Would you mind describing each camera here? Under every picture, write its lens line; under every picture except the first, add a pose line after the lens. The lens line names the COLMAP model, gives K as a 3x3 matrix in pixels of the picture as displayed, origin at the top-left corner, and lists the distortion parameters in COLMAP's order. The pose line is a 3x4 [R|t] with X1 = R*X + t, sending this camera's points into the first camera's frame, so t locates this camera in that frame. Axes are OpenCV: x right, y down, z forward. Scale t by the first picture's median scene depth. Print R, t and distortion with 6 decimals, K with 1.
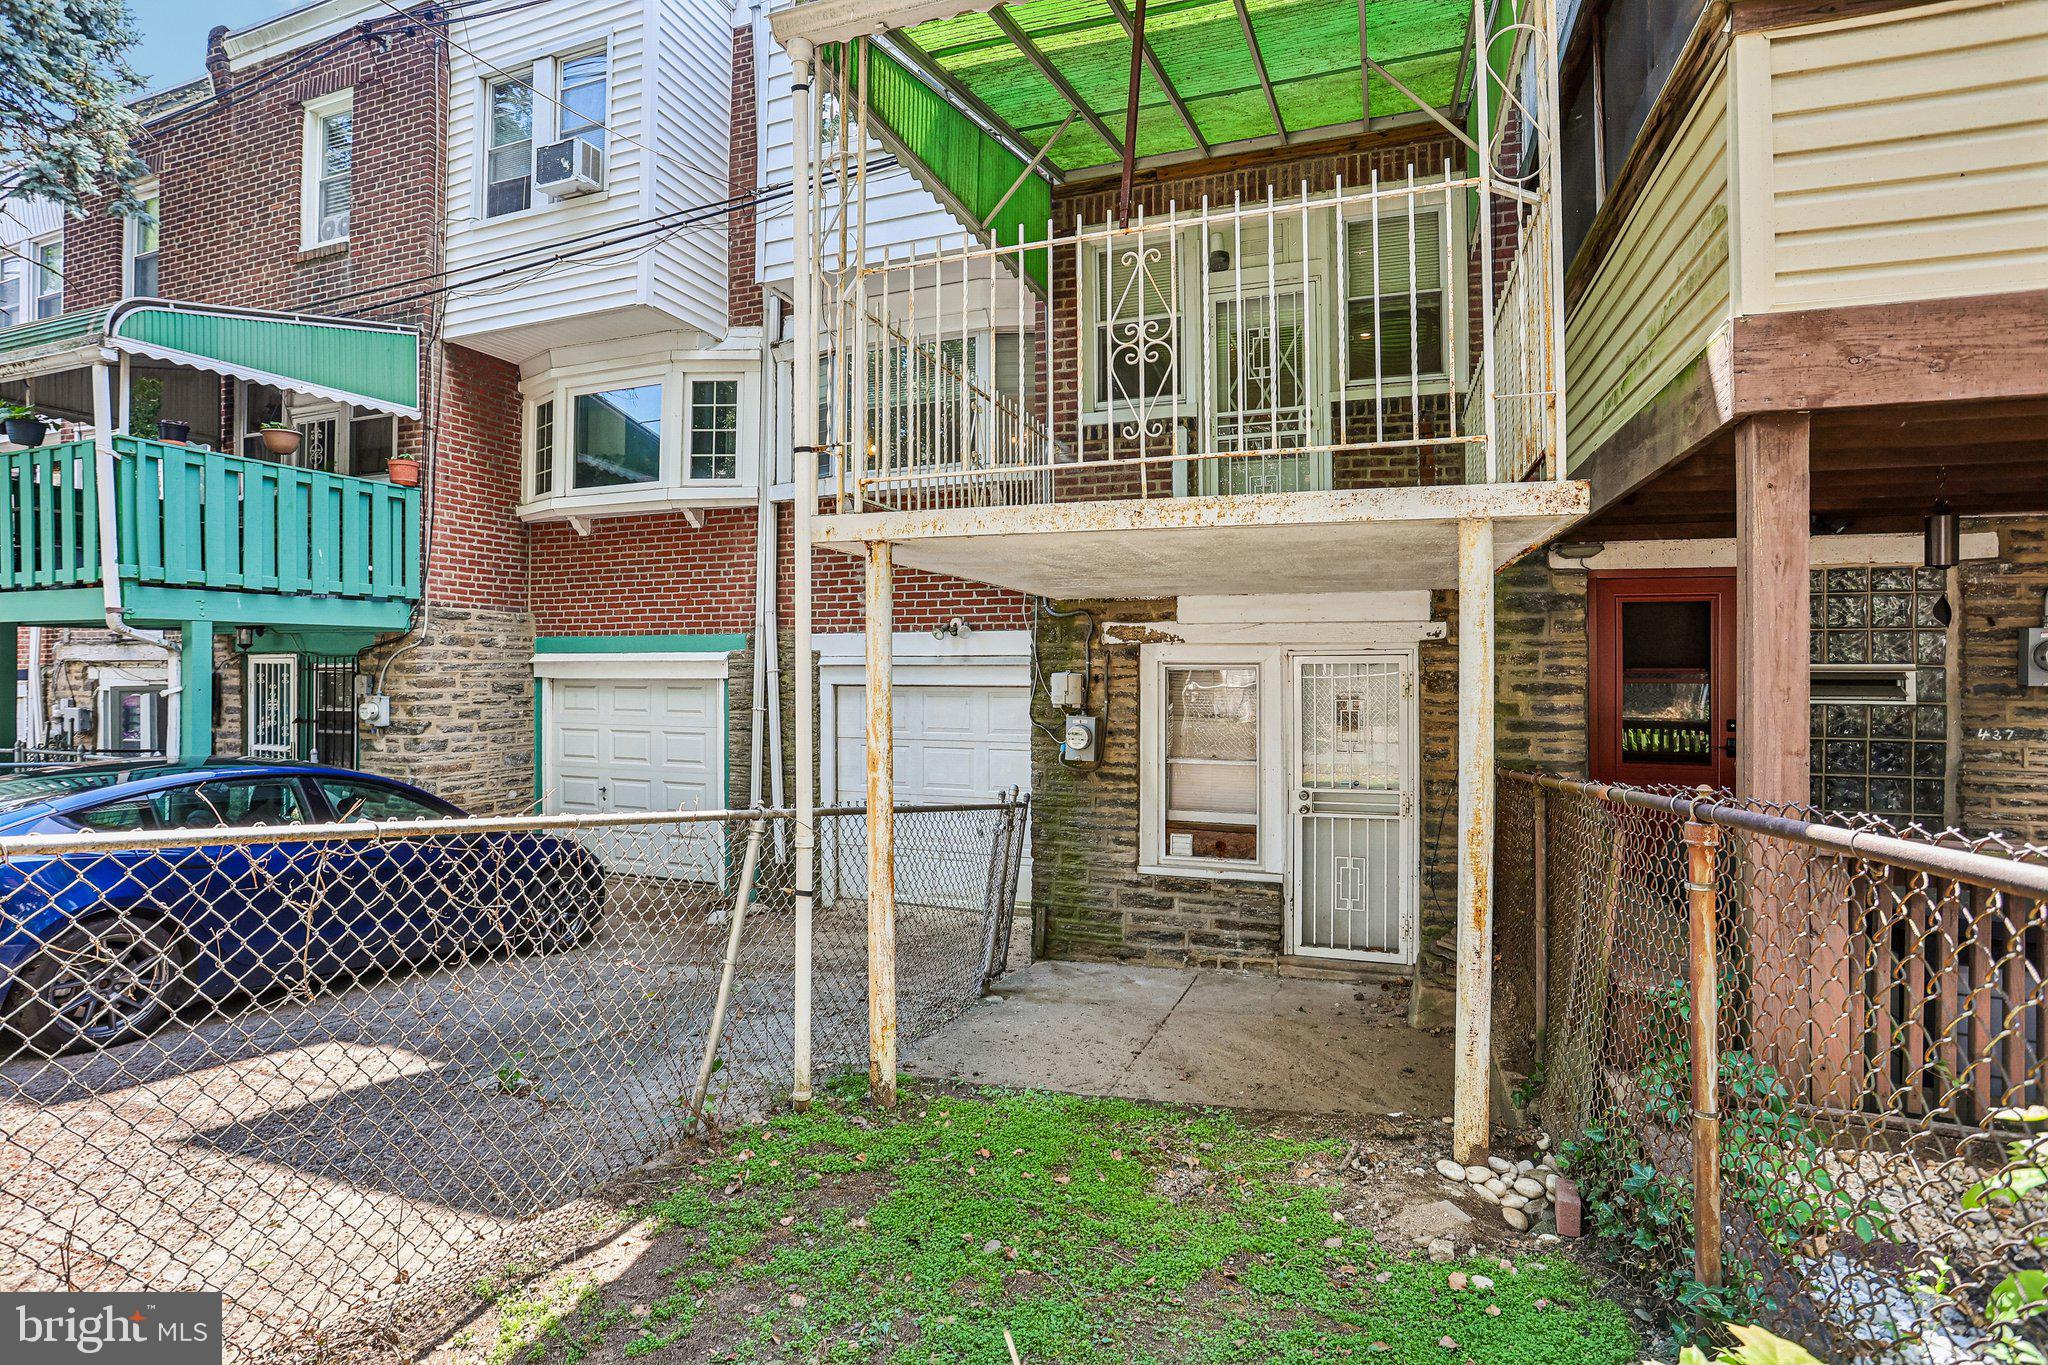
lens RADIAL K [[996.7, 0, 1024.0], [0, 996.7, 682.5], [0, 0, 1]] dist [-0.079358, 0.032549]
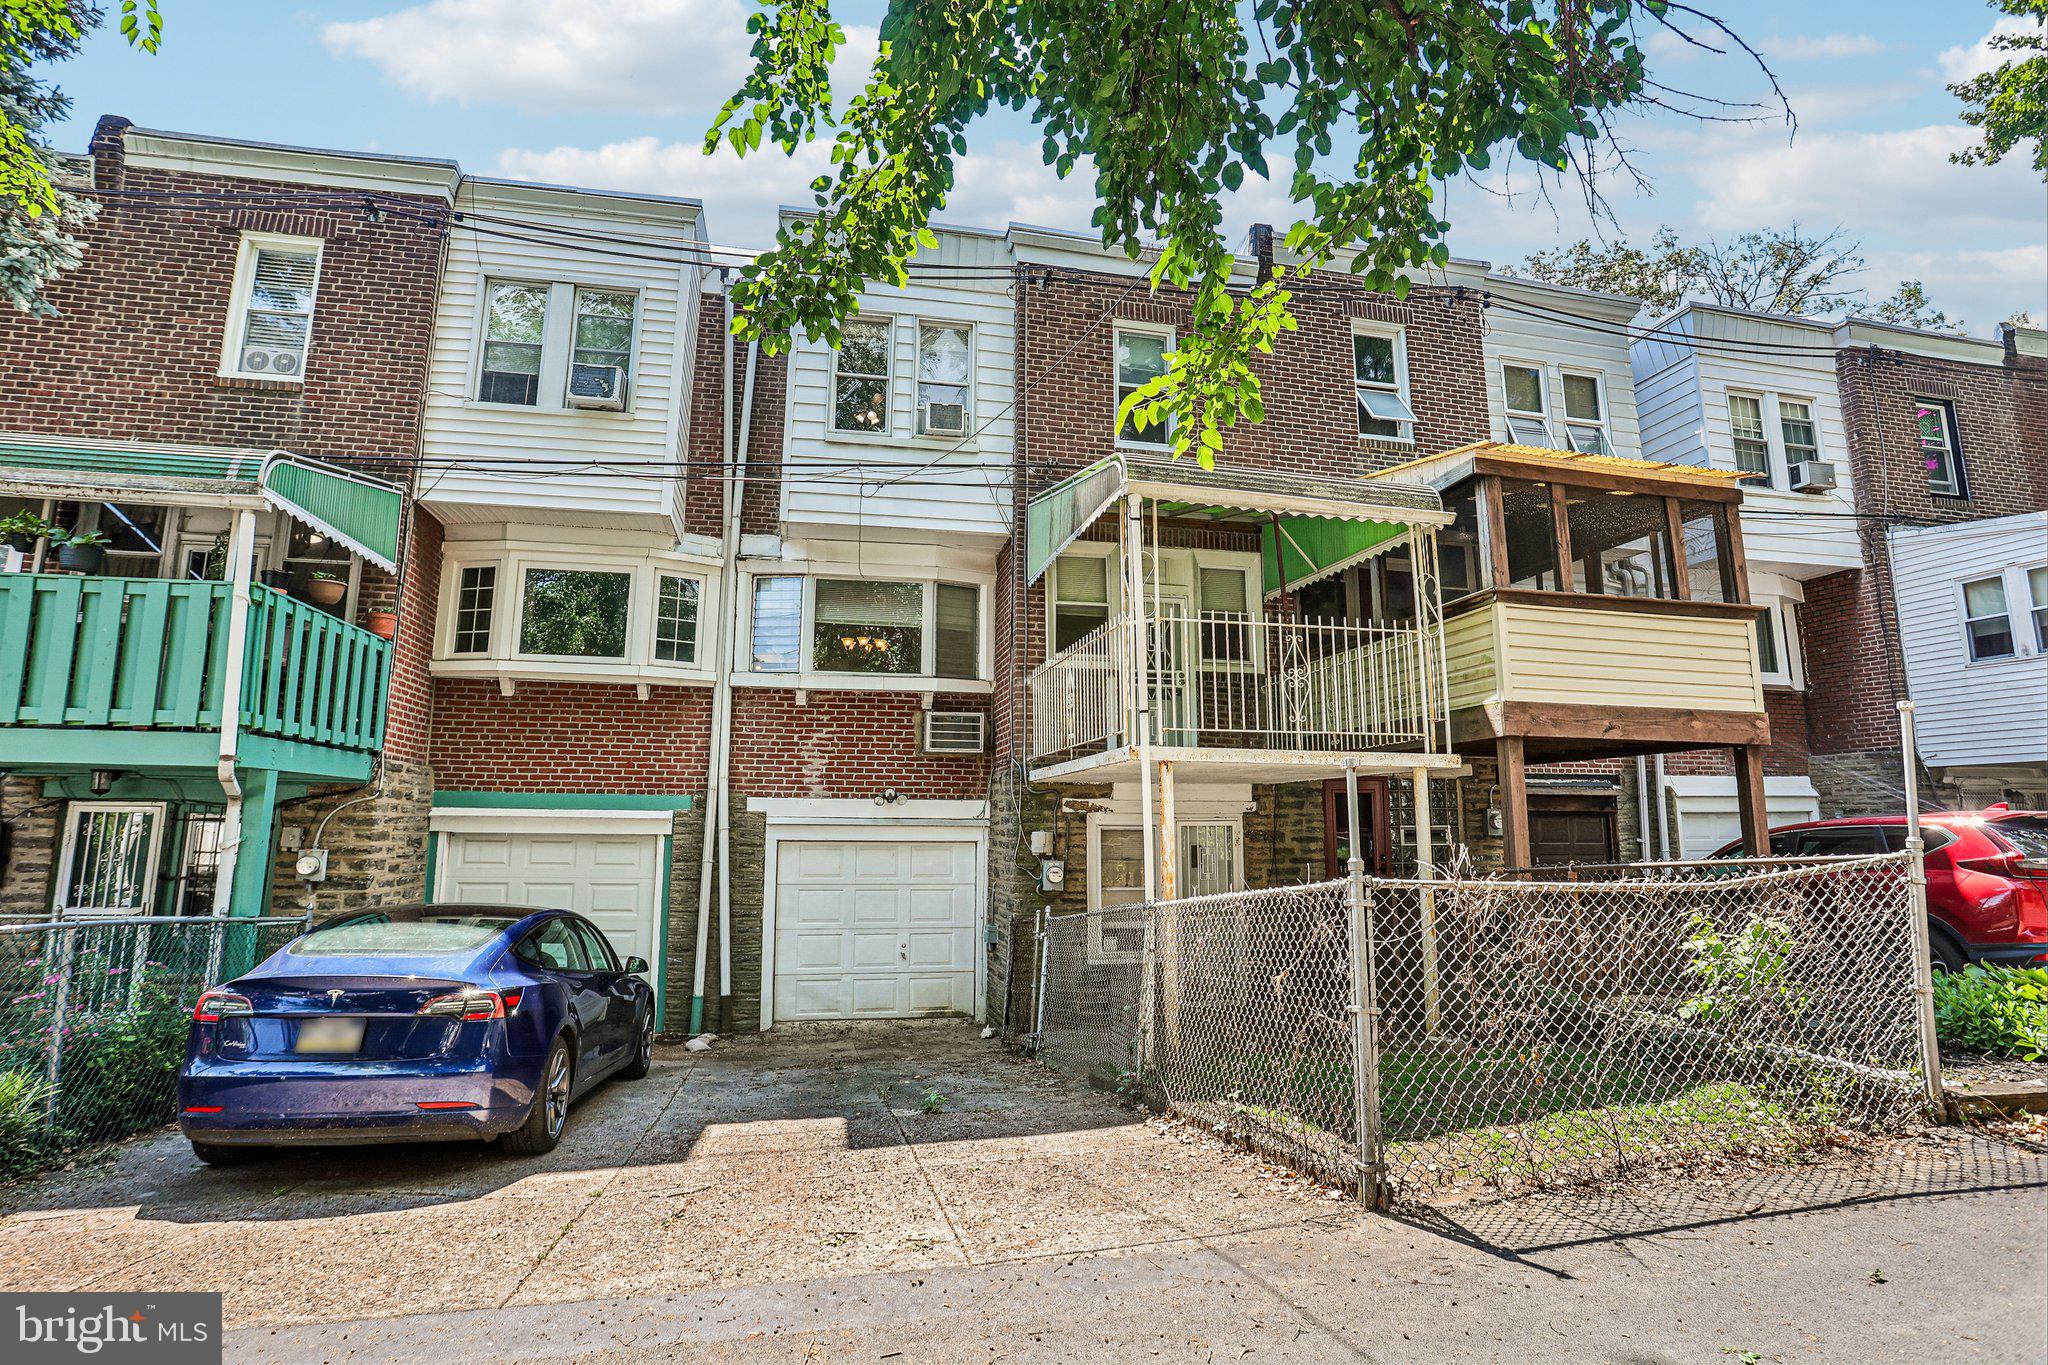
lens RADIAL K [[996.7, 0, 1024.0], [0, 996.7, 682.5], [0, 0, 1]] dist [-0.079358, 0.032549]
pose [[0.840684, 0.082060, 0.535272, -0.600274], [0.003681, 0.987563, -0.157181, 0.003154], [-0.541513, 0.134109, 0.829927, -0.190232]]
